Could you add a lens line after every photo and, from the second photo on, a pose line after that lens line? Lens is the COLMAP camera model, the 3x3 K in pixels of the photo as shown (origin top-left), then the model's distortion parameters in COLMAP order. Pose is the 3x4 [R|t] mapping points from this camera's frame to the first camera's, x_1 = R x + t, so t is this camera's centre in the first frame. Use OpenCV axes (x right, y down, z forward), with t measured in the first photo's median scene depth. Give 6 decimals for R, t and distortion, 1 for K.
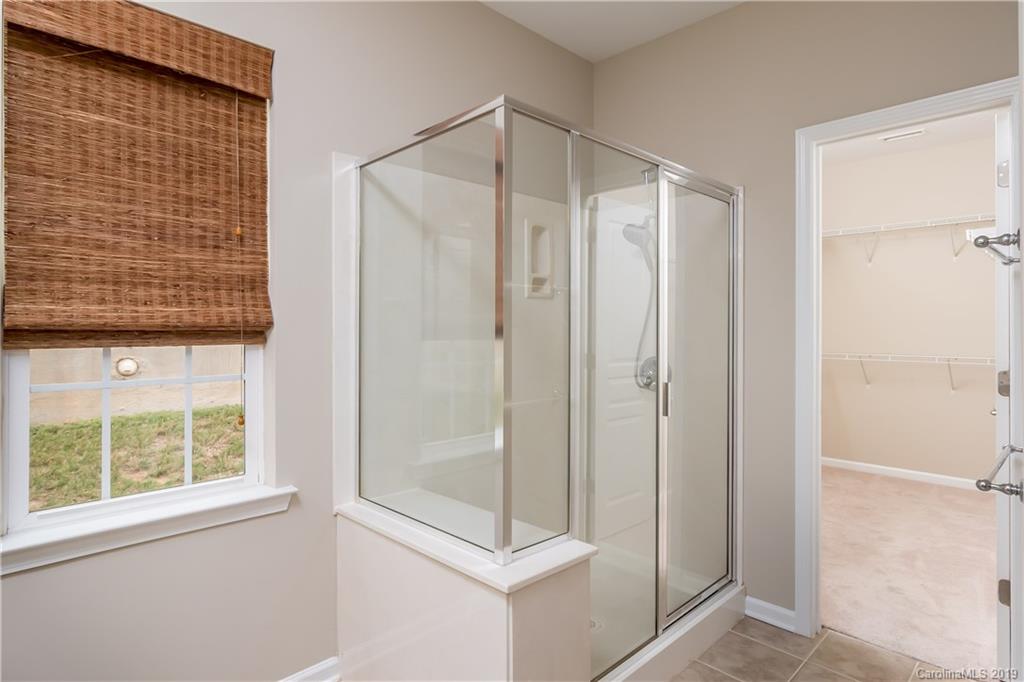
lens RADIAL K [[552.7, 0, 508.0], [0, 552.7, 326.6], [0, 0, 1]] dist [-0.000386, 0.001847]
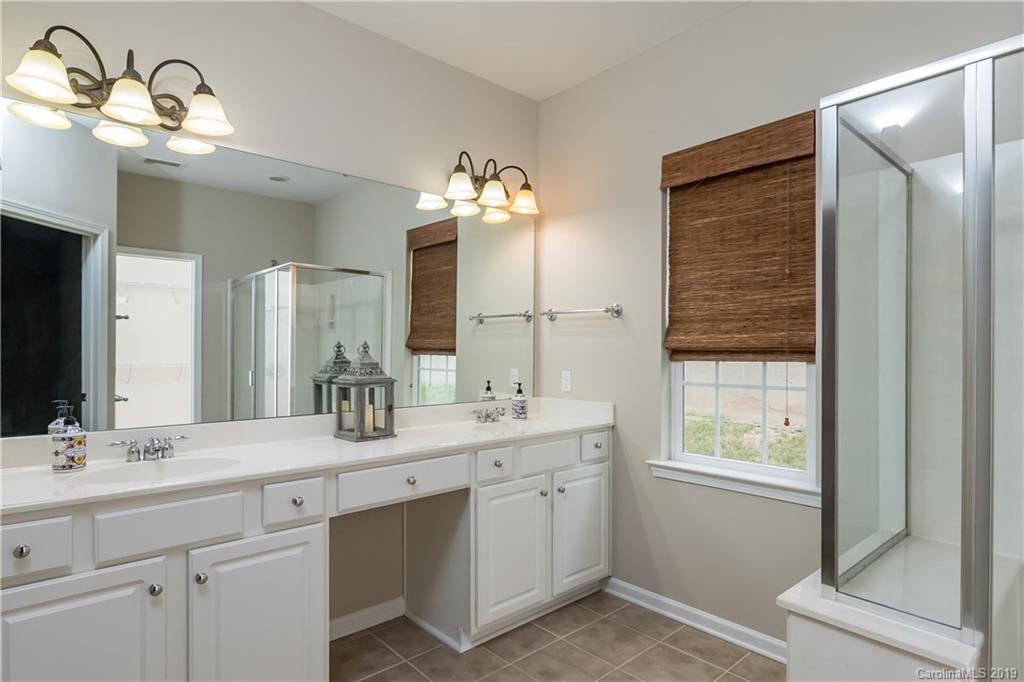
lens RADIAL K [[552.7, 0, 515.5], [0, 552.7, 350.5], [0, 0, 1]] dist [-0.000386, 0.001847]
pose [[-0.036876, -0.002519, -0.999317, 0.559159], [0.006508, 0.999975, -0.002761, 0.004369], [0.999299, -0.006605, -0.036859, 0.304439]]
